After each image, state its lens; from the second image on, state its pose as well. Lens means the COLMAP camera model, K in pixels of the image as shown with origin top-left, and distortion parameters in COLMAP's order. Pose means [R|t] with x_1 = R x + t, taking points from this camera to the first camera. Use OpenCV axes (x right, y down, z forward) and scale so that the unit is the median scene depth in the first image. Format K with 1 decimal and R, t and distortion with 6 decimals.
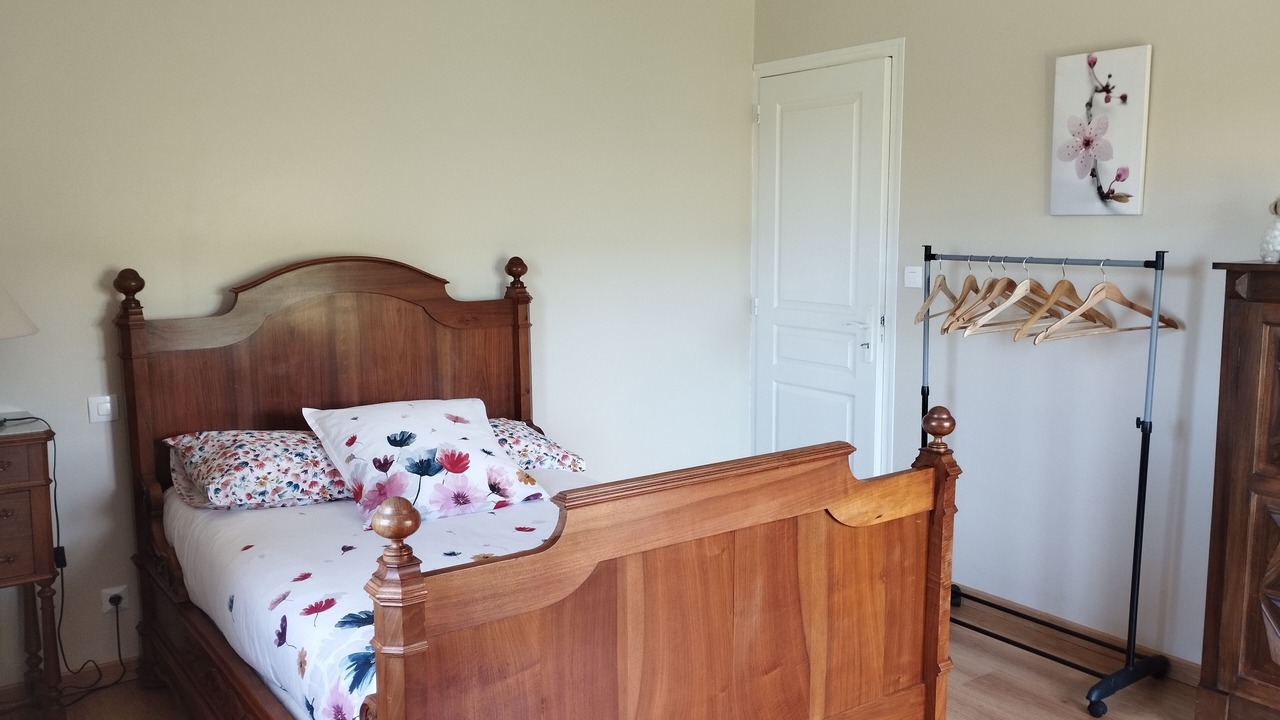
lens RADIAL K [[1048.6, 0, 639.7], [0, 1048.6, 364.4], [0, 0, 1]] dist [0.050256, -0.038332]
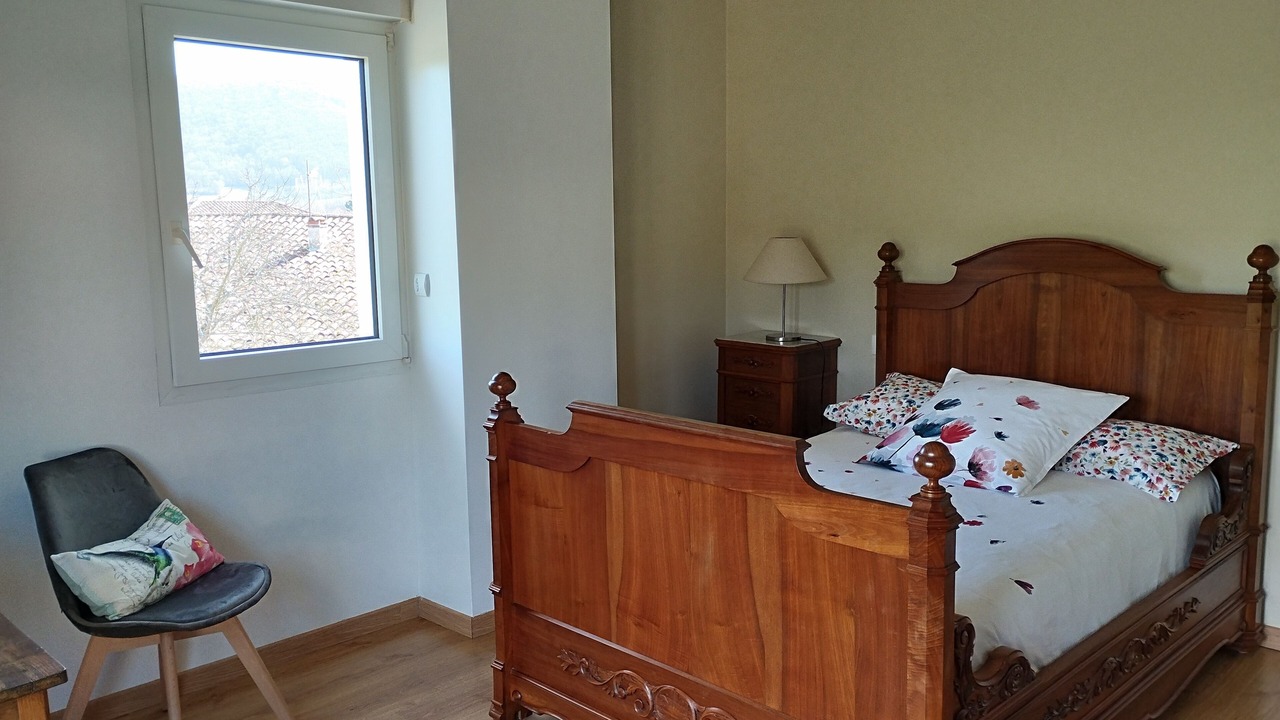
lens RADIAL K [[1048.6, 0, 639.7], [0, 1048.6, 356.7], [0, 0, 1]] dist [0.050256, -0.038332]
pose [[0.158620, 0.140759, -0.977255, 0.826161], [-0.122390, 0.984955, 0.122003, -0.076352], [0.979725, 0.100254, 0.173461, 0.507678]]
